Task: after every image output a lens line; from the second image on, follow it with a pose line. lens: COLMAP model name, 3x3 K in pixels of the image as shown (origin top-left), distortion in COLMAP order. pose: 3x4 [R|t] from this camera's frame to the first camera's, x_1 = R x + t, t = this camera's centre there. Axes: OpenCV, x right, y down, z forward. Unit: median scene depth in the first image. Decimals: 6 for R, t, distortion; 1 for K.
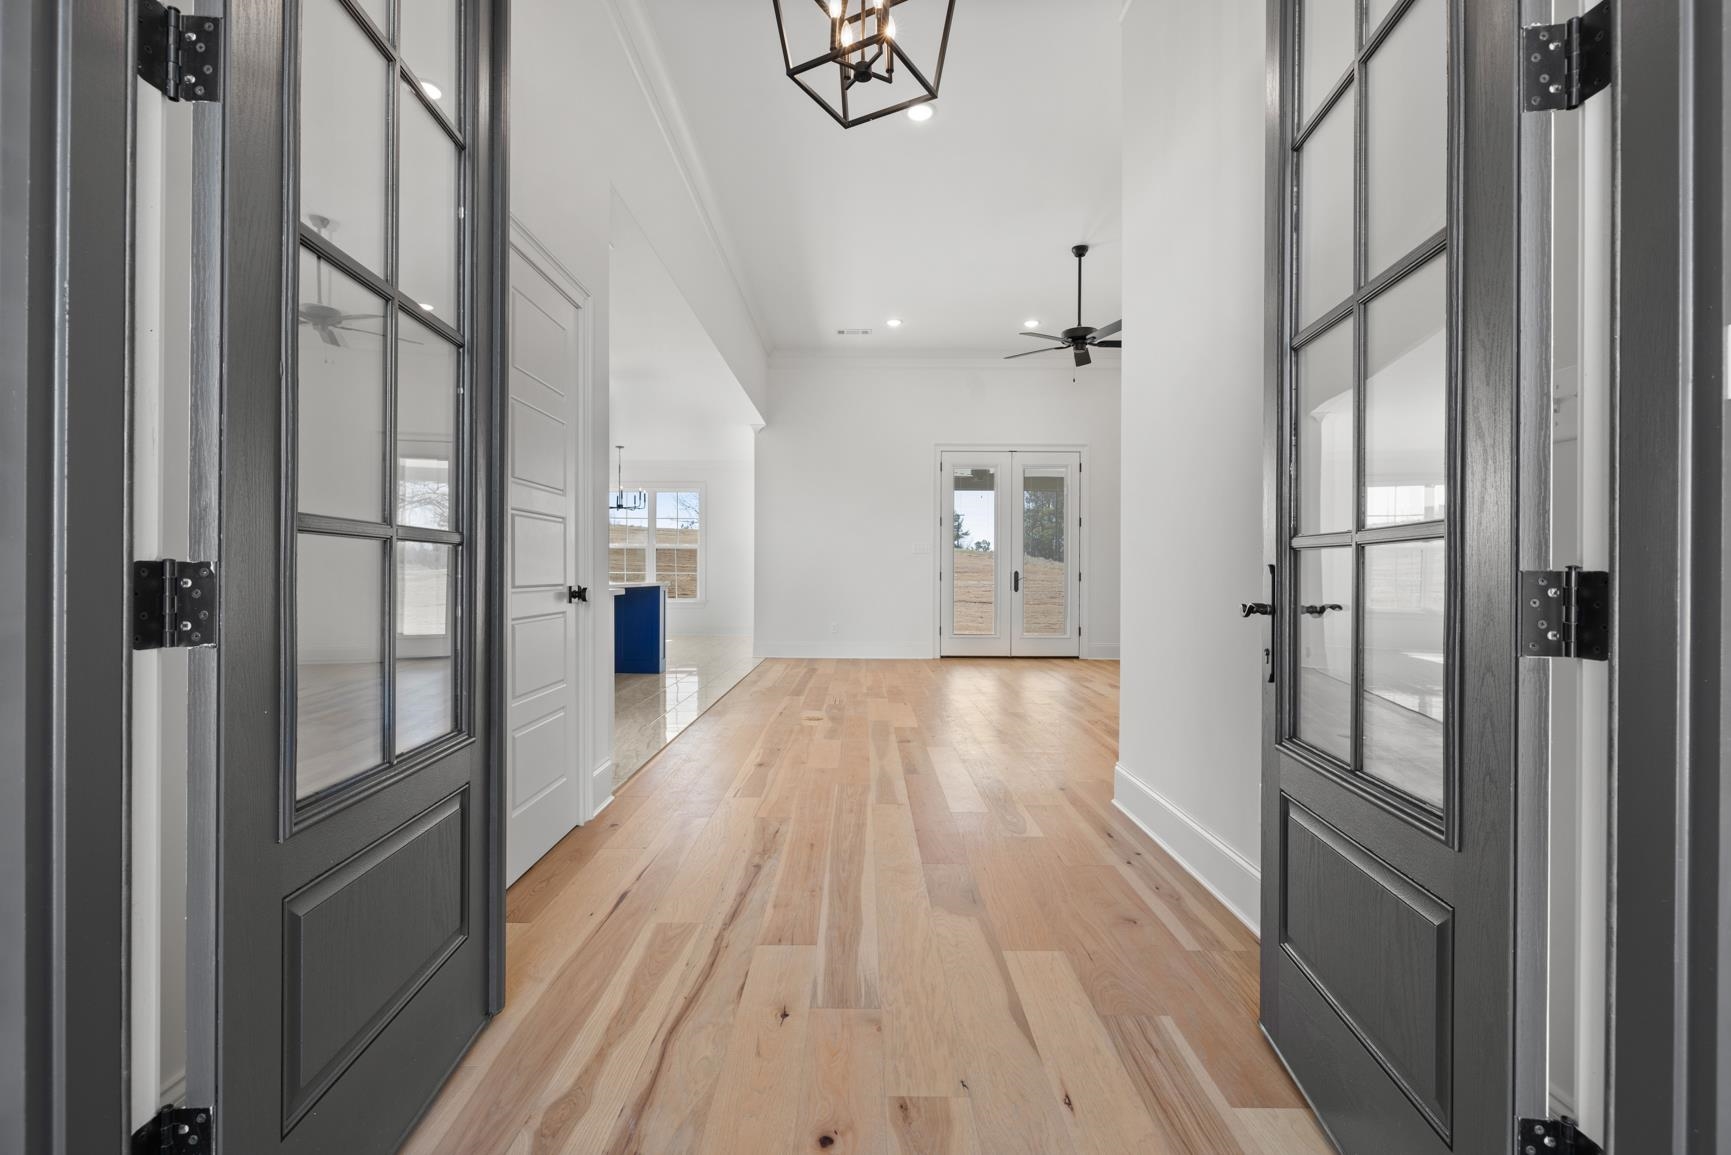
lens RADIAL K [[731.3, 0, 859.2], [0, 731.3, 570.2], [0, 0, 1]] dist [0.001003, 0.000235]
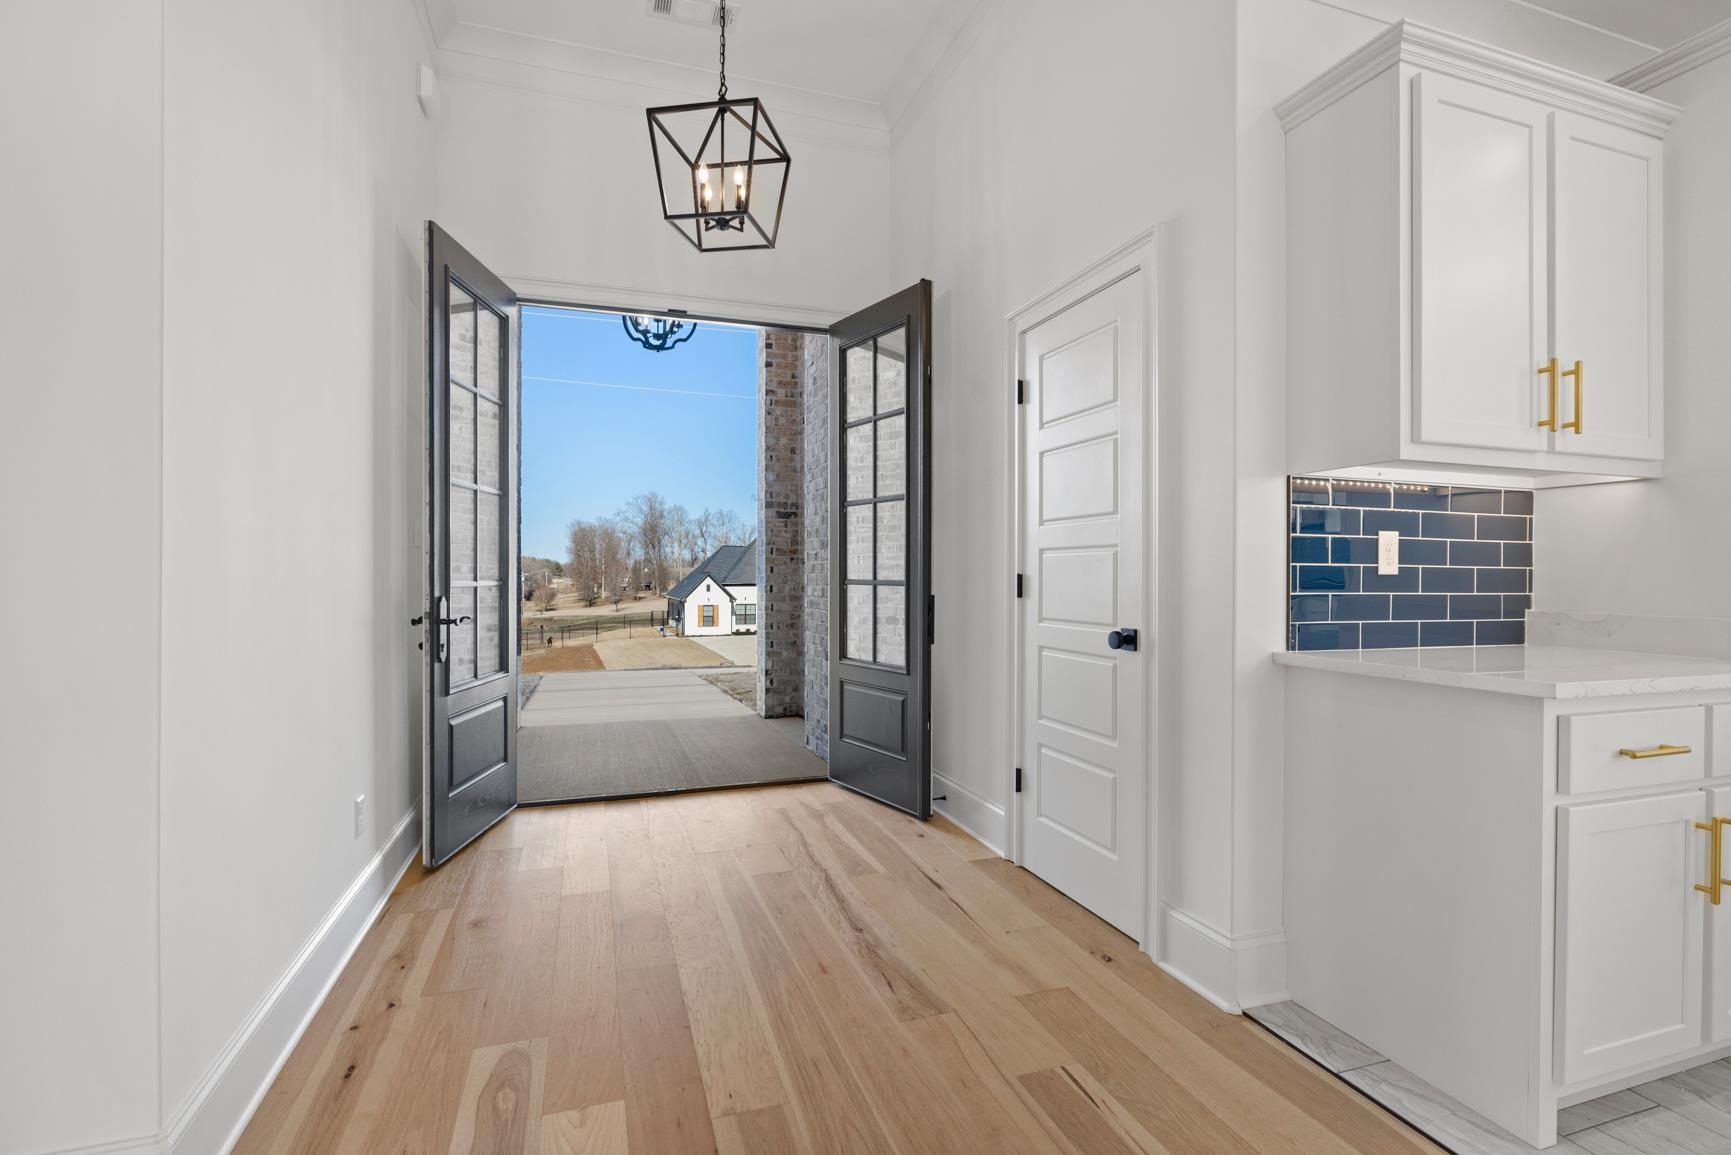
lens RADIAL K [[731.3, 0, 859.2], [0, 731.3, 570.2], [0, 0, 1]] dist [0.001003, 0.000235]
pose [[-0.937892, -0.007045, -0.346857, 0.183801], [-0.004218, 0.999951, -0.008907, -0.039619], [0.346902, -0.006891, -0.937876, 1.877459]]
